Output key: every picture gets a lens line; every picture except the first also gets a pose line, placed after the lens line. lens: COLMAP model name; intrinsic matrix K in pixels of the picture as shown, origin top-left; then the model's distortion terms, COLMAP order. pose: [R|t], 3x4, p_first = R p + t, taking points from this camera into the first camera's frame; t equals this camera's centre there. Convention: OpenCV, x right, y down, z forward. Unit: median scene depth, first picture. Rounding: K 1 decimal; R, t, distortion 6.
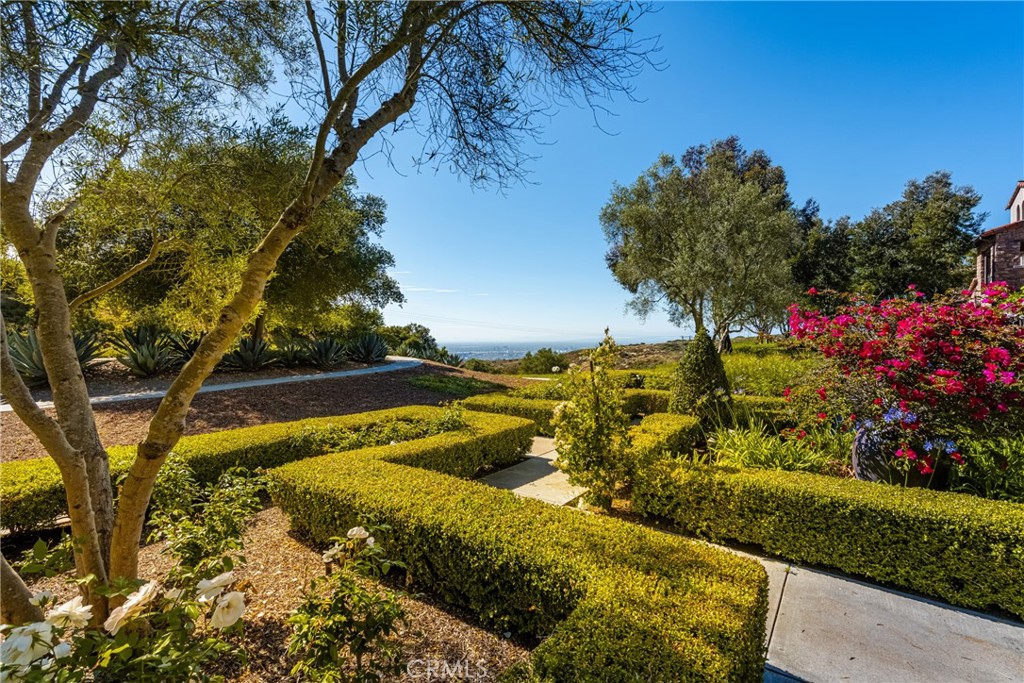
lens RADIAL K [[449.6, 0, 512.3], [0, 449.6, 339.2], [0, 0, 1]] dist [0.000303, -0.000023]
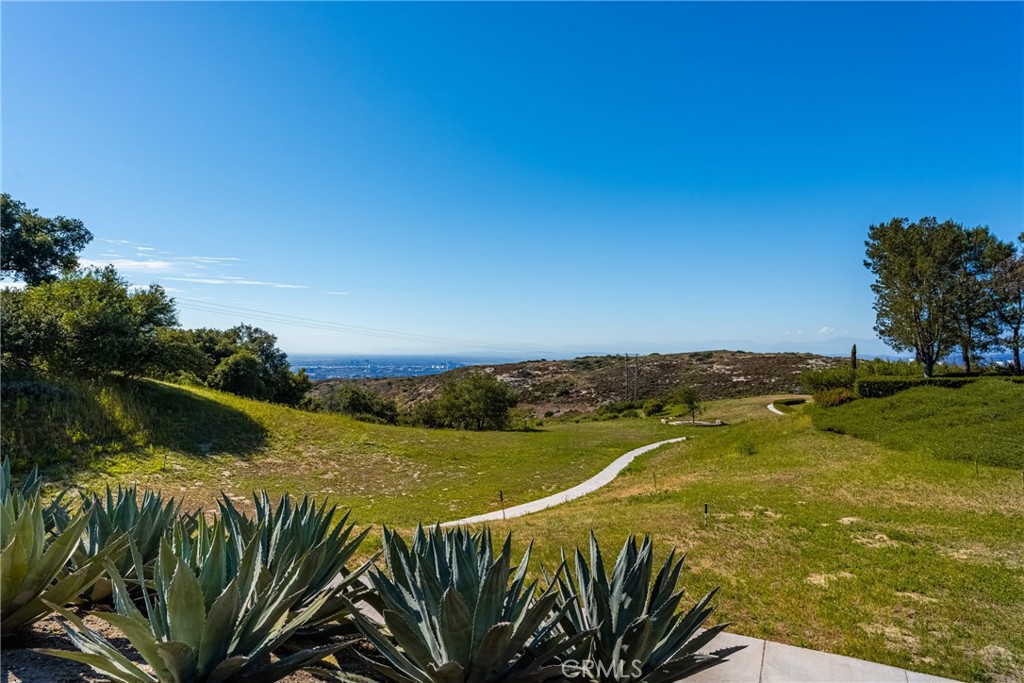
lens RADIAL K [[541.4, 0, 511.4], [0, 541.4, 342.0], [0, 0, 1]] dist [0.000432, 0.000069]
pose [[0.969309, 0.021050, 0.244944, -0.067409], [-0.016383, 0.999644, -0.021077, -0.006589], [-0.245300, 0.016417, 0.969308, 0.289214]]
